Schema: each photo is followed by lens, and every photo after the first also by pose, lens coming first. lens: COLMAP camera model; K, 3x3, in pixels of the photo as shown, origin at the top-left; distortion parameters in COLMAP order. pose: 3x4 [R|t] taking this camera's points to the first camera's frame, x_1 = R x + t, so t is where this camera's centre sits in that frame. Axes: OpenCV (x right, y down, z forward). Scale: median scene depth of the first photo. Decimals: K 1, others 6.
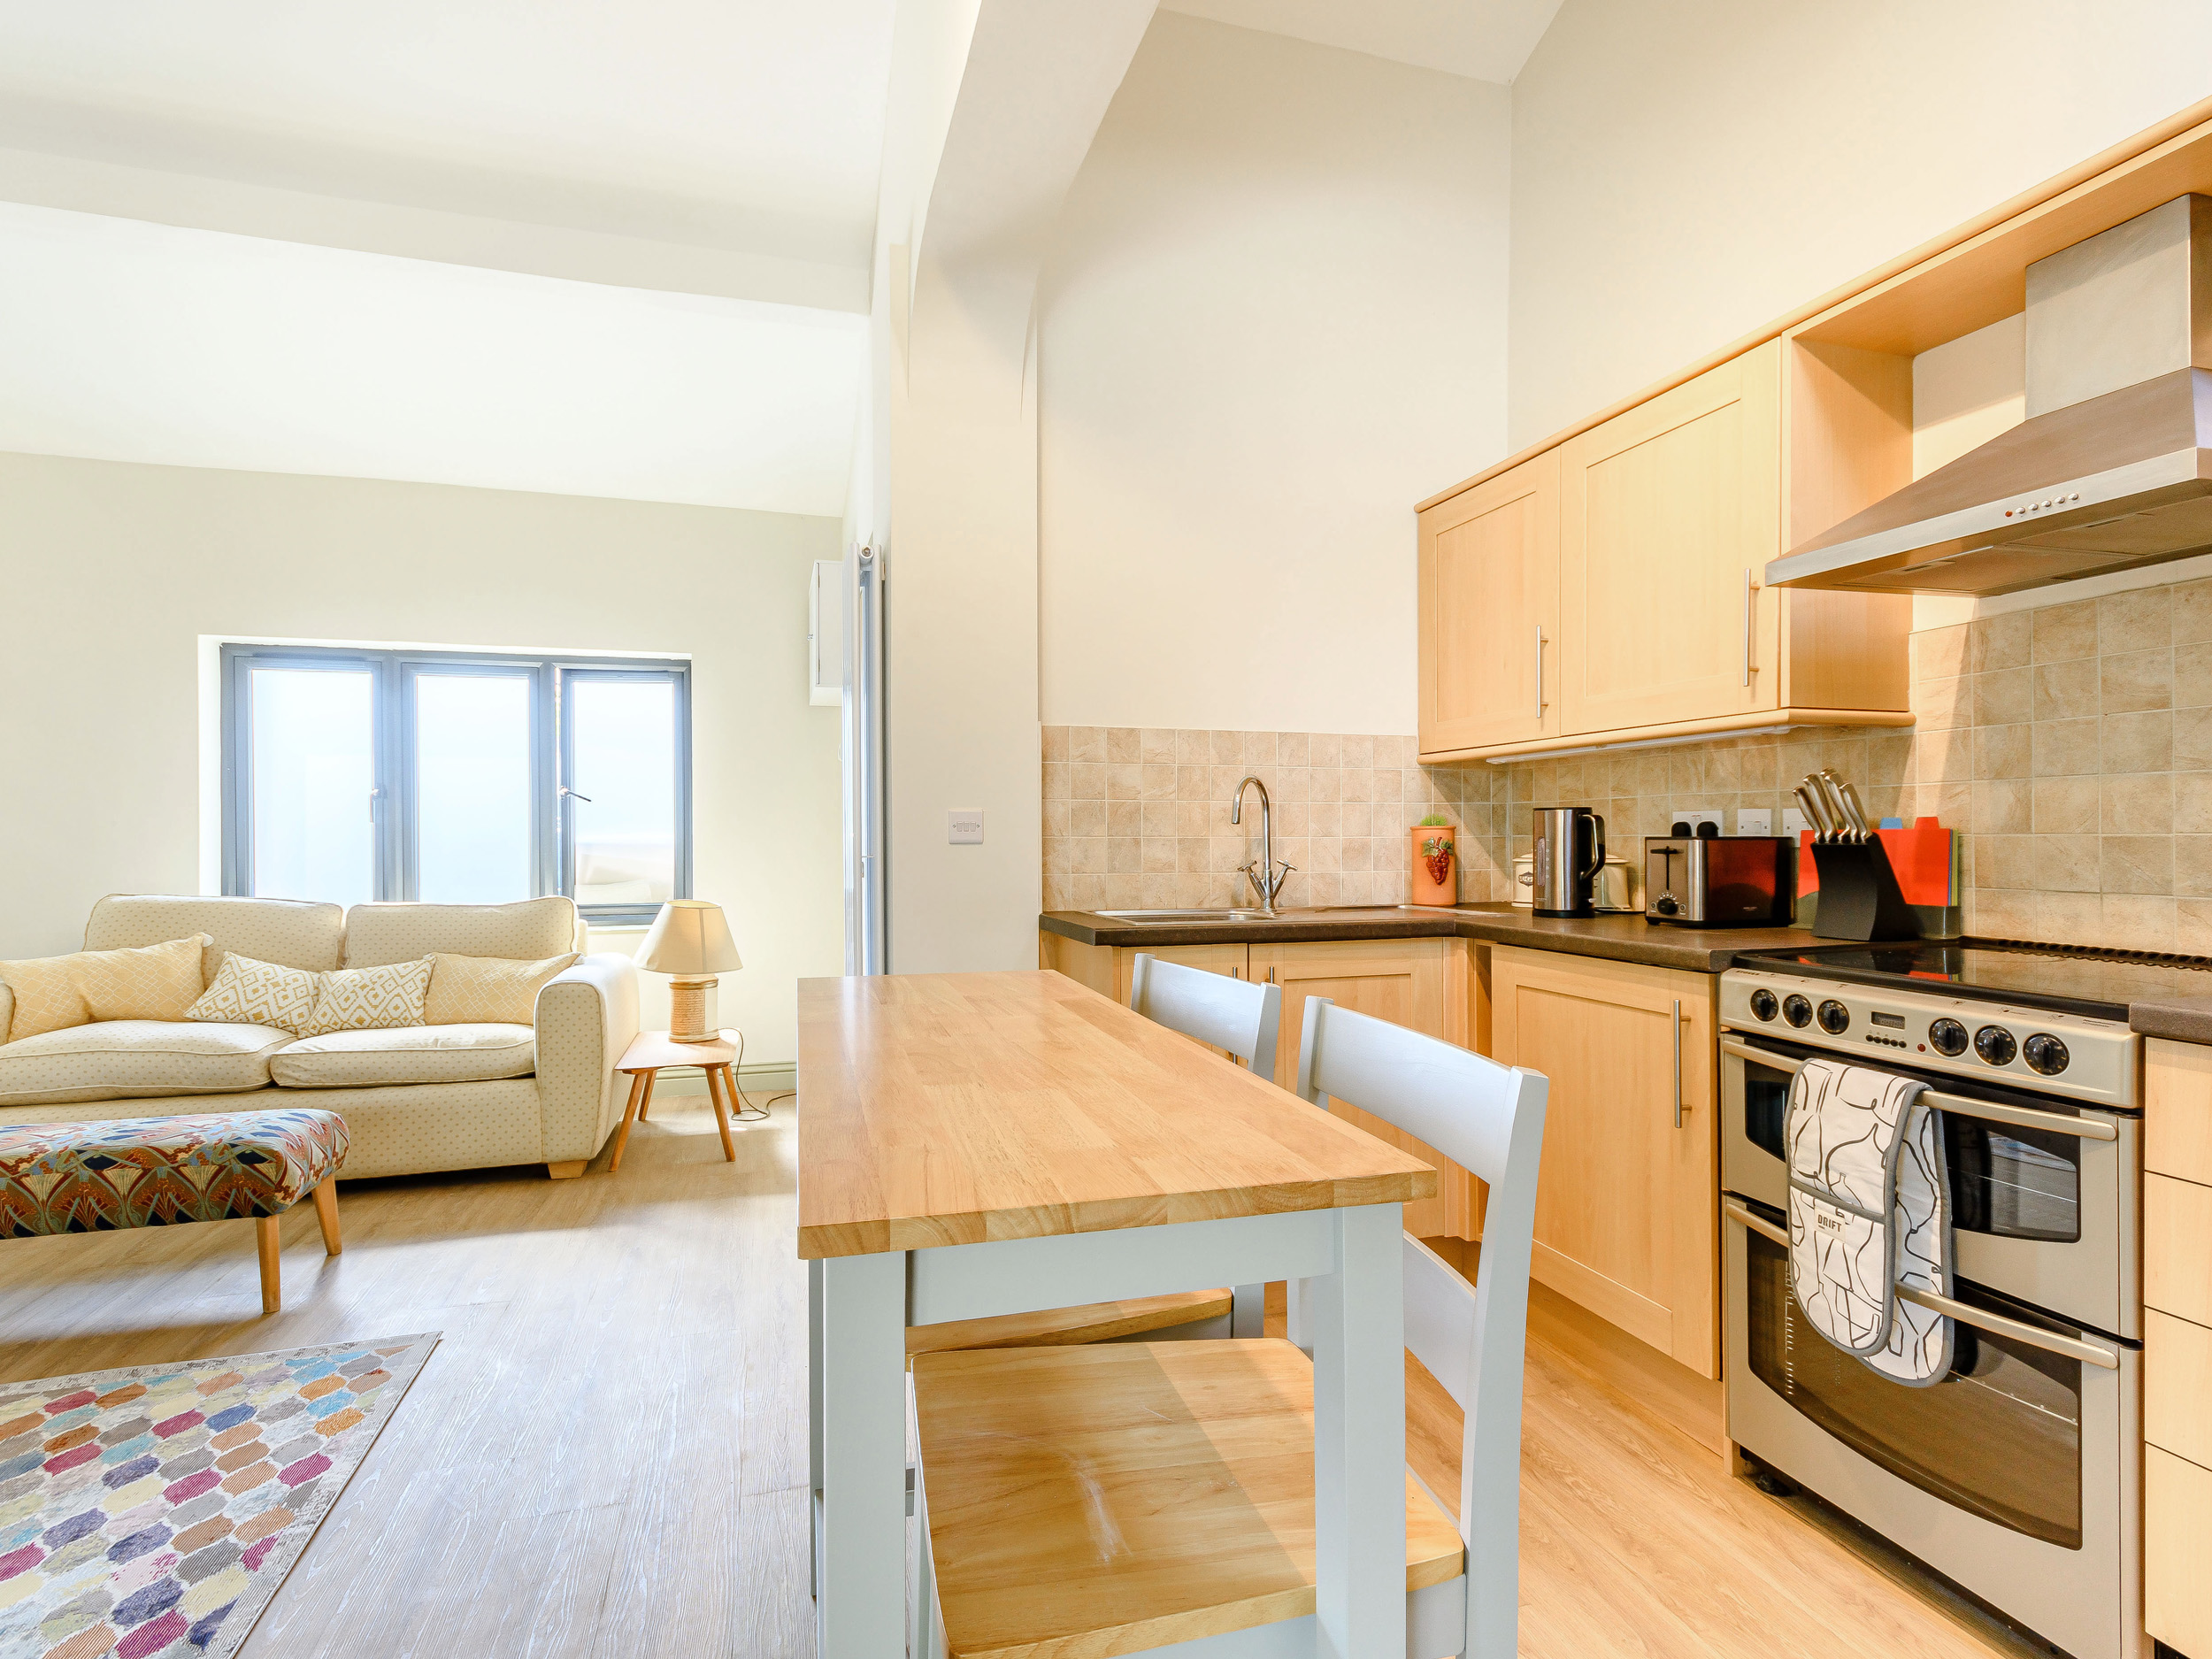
lens RADIAL K [[1085.9, 0, 1096.2], [0, 1085.9, 838.5], [0, 0, 1]] dist [0.012090, -0.003287]
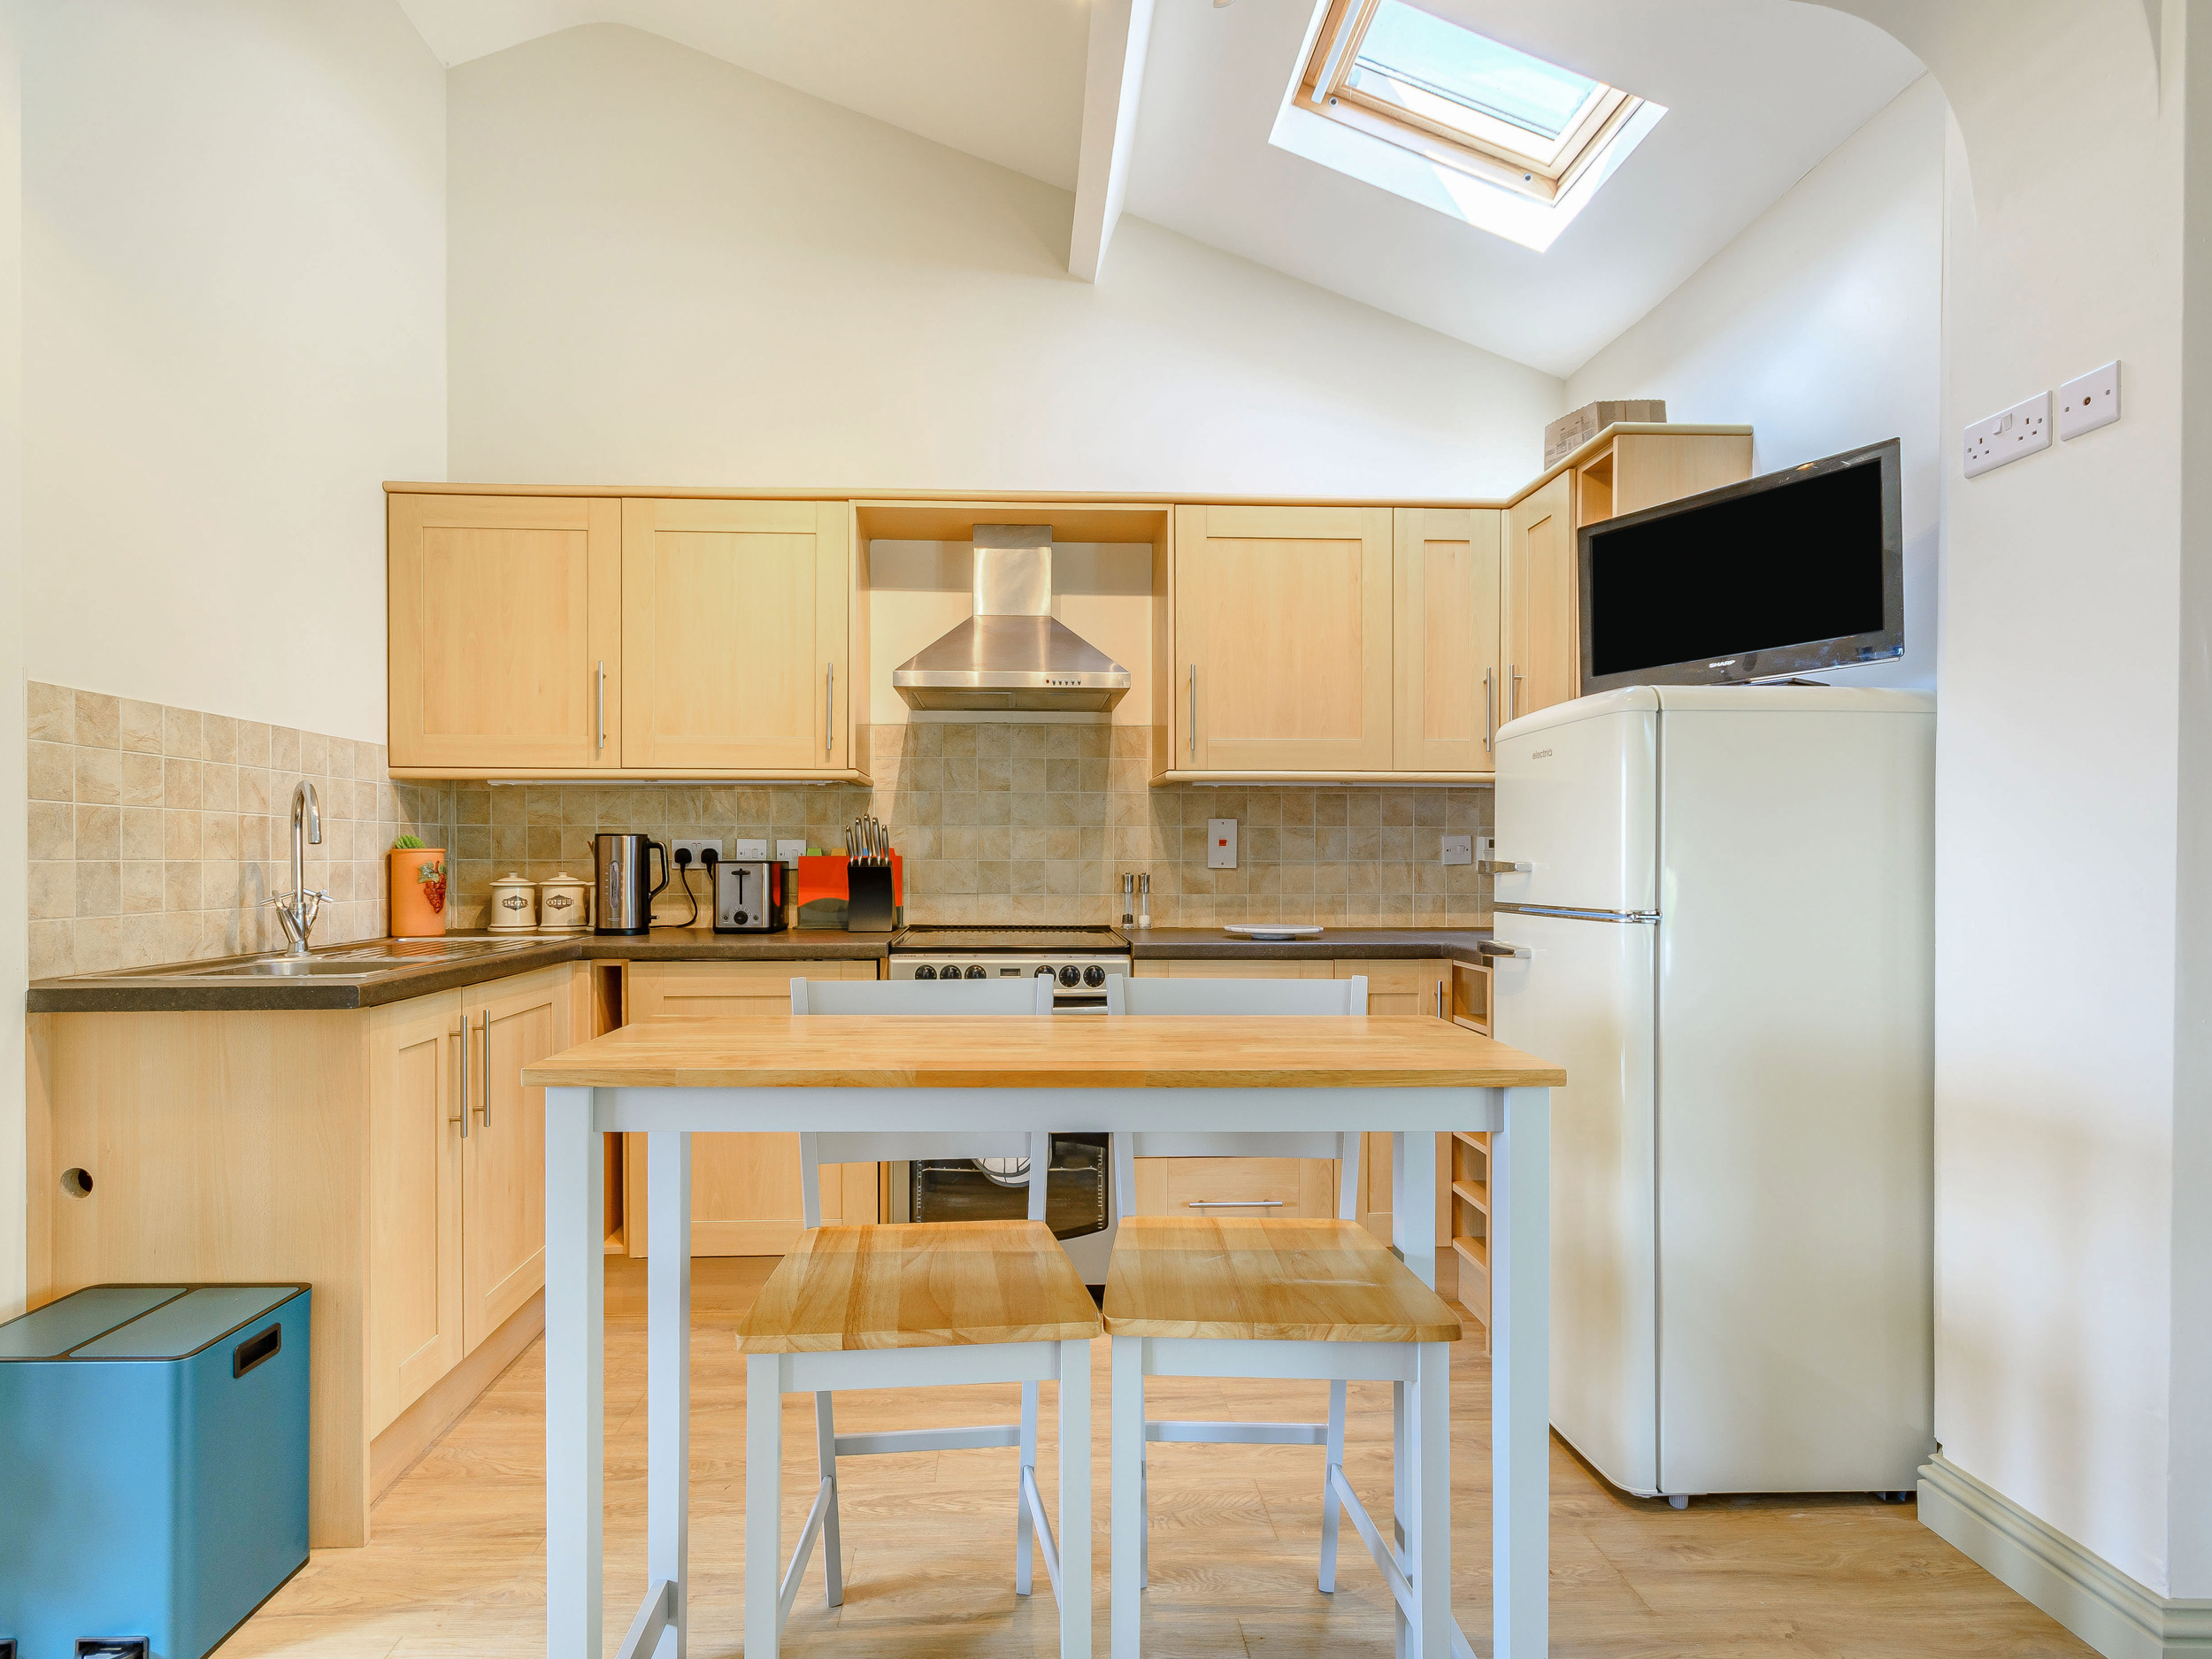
lens RADIAL K [[1103.8, 0, 1051.7], [0, 1103.8, 867.8], [0, 0, 1]] dist [0.006607, 0.000560]
pose [[0.253027, -0.005780, 0.967442, -0.668102], [-0.000004, 0.999982, 0.005976, -0.001494], [-0.967459, -0.001516, 0.253022, 0.391180]]
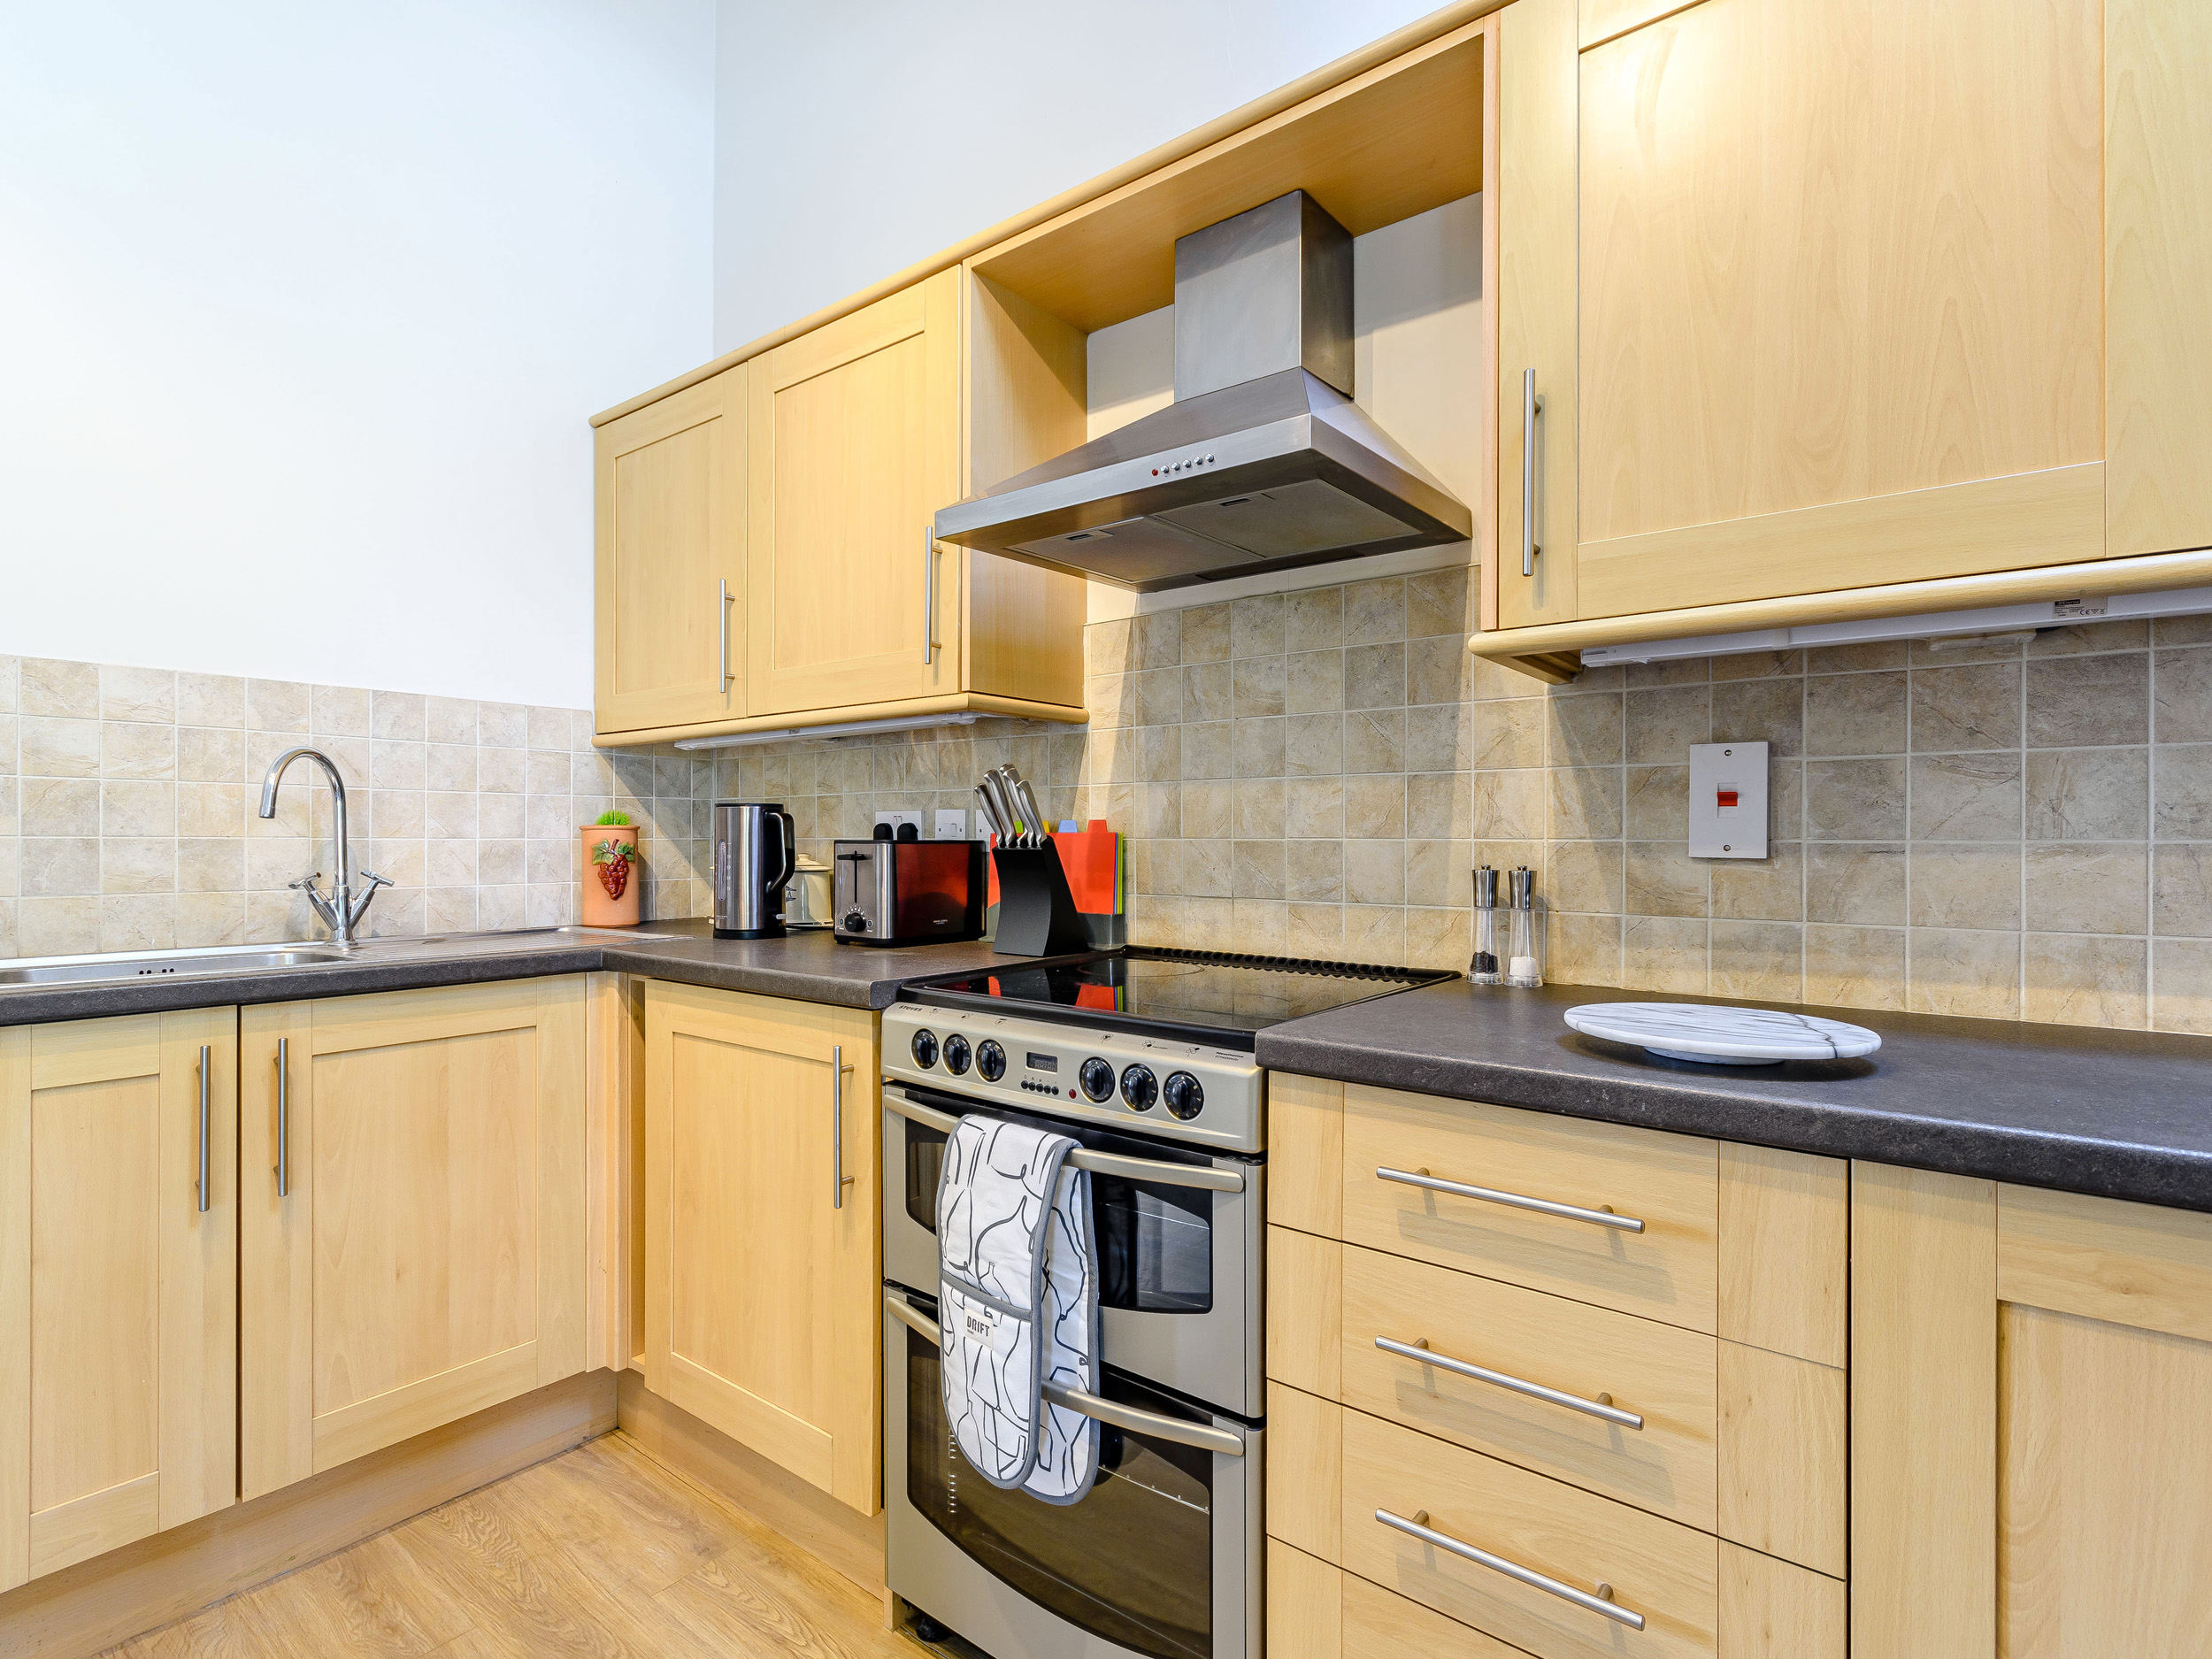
lens RADIAL K [[1102.5, 0, 1072.8], [0, 1102.5, 839.9], [0, 0, 1]] dist [0.005323, 0.000363]
pose [[0.827453, 0.003813, 0.561523, 0.207978], [-0.002980, 0.999993, -0.002400, -0.000076], [-0.561528, 0.000312, 0.827458, 0.223606]]
